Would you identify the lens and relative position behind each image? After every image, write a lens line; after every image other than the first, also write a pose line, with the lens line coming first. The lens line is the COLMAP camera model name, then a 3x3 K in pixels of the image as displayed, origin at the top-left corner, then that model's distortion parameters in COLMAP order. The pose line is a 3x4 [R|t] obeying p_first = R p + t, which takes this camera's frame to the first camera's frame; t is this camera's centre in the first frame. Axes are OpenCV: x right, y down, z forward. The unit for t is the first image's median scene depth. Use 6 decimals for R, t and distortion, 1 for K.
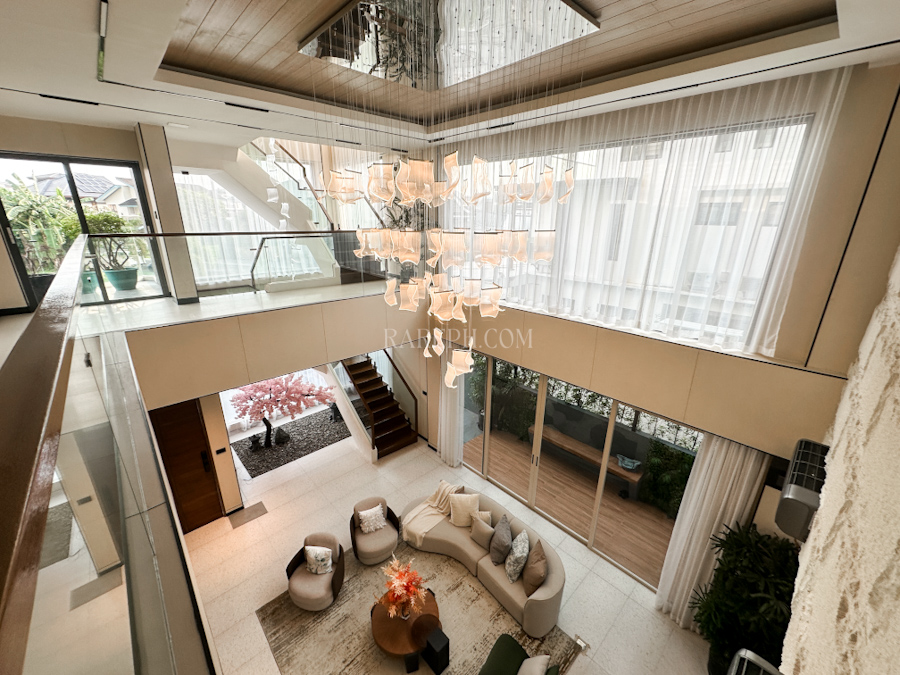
lens RADIAL K [[360.8, 0, 450.5], [0, 360.8, 337.2], [0, 0, 1]] dist [0.001197, -0.000142]
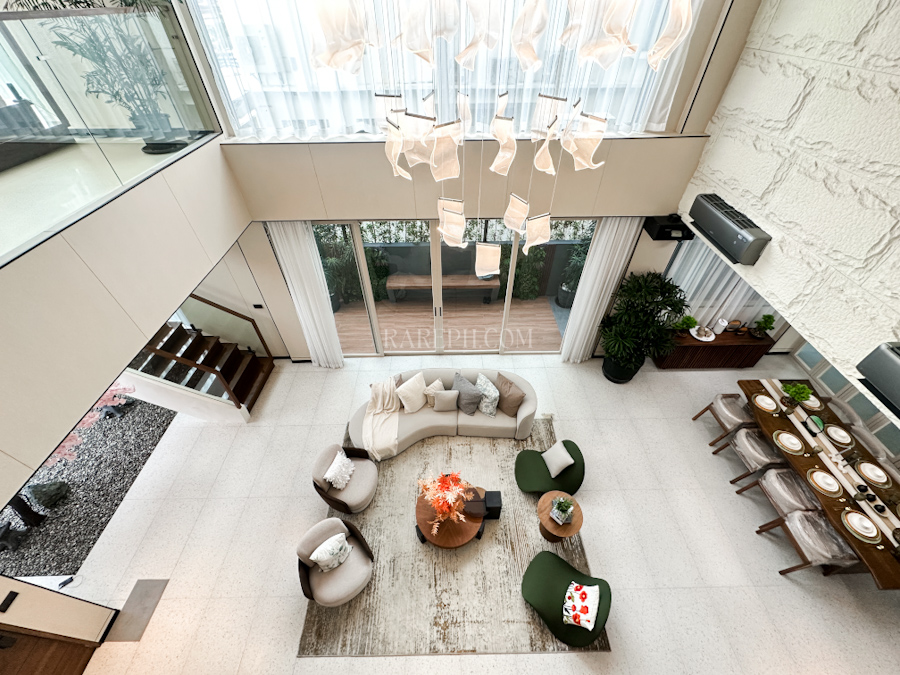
lens RADIAL K [[360.8, 0, 450.4], [0, 360.8, 336.3], [0, 0, 1]] dist [0.001197, -0.000142]
pose [[0.677117, -0.517257, 0.523410, -0.332800], [0.243133, 0.828586, 0.504314, -0.097700], [-0.694550, -0.214221, 0.686811, 0.358268]]
